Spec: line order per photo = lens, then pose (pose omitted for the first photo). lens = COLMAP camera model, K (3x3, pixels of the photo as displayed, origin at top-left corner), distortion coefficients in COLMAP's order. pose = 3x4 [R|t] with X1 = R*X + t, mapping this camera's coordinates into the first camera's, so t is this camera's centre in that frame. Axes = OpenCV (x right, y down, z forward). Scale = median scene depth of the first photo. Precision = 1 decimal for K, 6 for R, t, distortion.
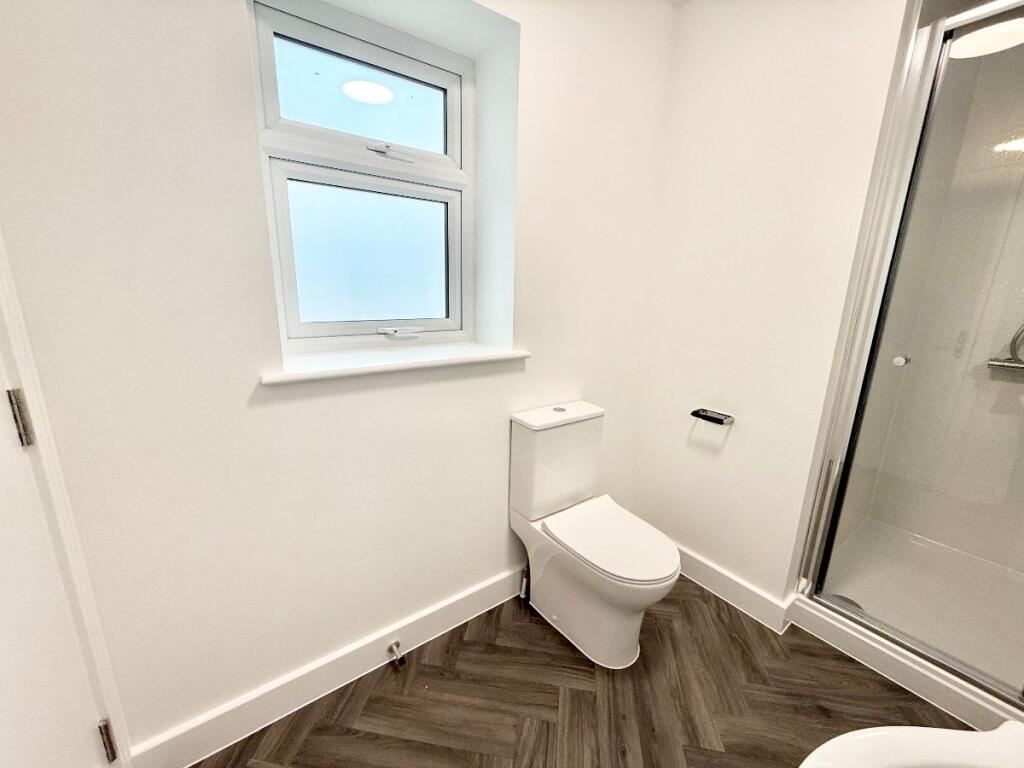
lens RADIAL K [[405.9, 0, 508.7], [0, 405.9, 383.8], [0, 0, 1]] dist [0.000499, 0.000154]
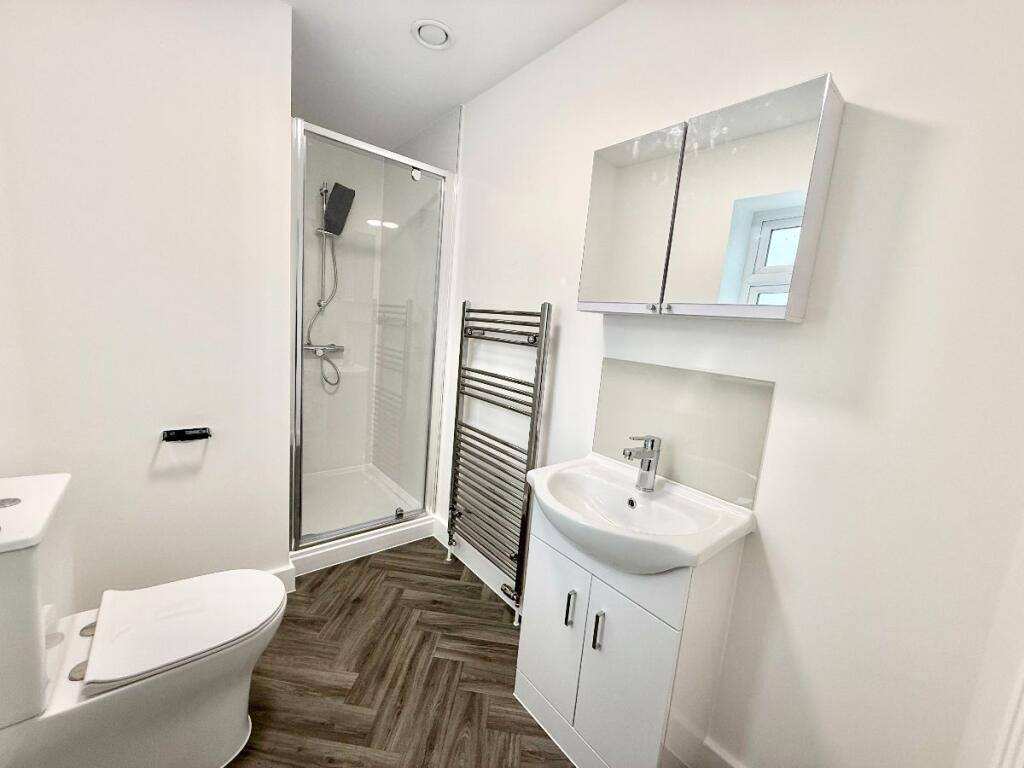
lens RADIAL K [[405.9, 0, 509.7], [0, 405.9, 382.9], [0, 0, 1]] dist [0.000499, 0.000154]
pose [[-0.060990, -0.172585, 0.983105, -0.495332], [0.144563, 0.973026, 0.179784, -0.108276], [-0.987614, 0.153086, -0.034395, 0.385566]]
